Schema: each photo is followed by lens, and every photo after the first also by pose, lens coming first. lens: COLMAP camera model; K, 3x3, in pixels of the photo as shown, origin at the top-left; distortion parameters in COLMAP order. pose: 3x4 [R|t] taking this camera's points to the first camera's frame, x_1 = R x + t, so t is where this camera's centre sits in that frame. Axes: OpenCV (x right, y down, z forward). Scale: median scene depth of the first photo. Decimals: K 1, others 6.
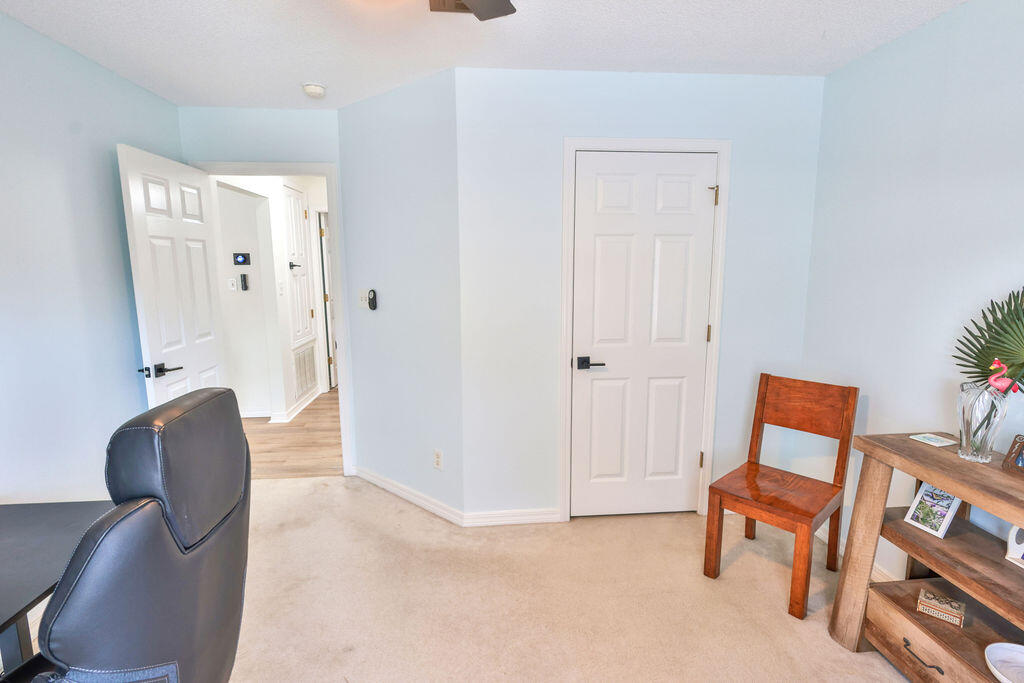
lens RADIAL K [[498.2, 0, 512.0], [0, 498.2, 341.5], [0, 0, 1]] dist [0.002206, 0.000103]
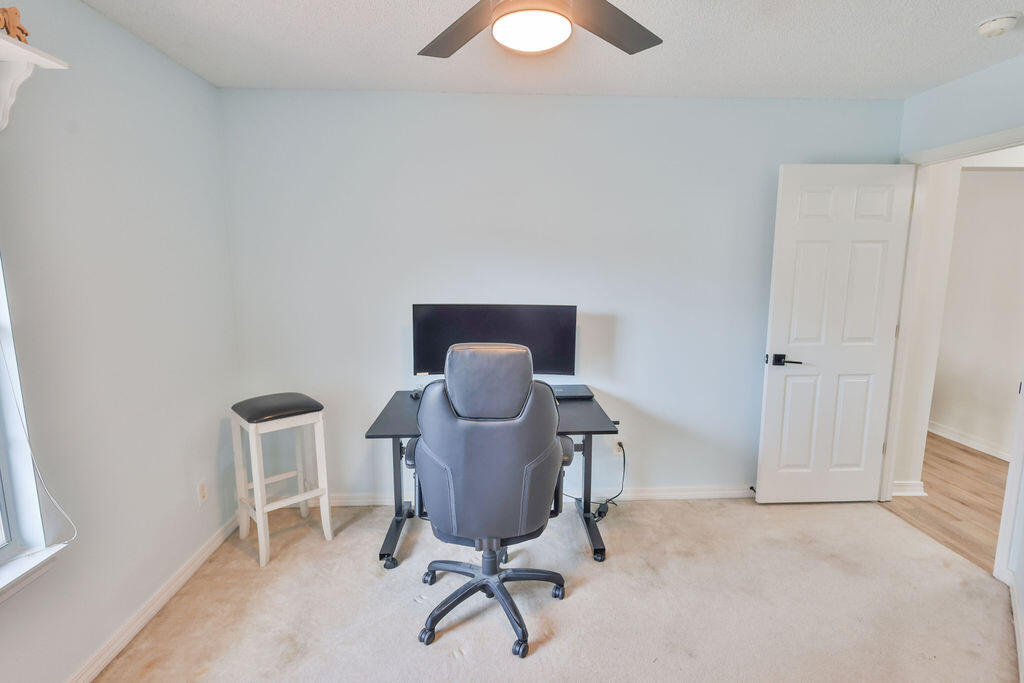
lens RADIAL K [[498.2, 0, 512.0], [0, 498.2, 341.5], [0, 0, 1]] dist [0.002206, 0.000103]
pose [[-0.045162, 0.158077, -0.986394, 0.368639], [-0.151500, 0.974896, 0.163171, -0.064806], [0.987425, 0.156807, -0.020079, 0.355359]]
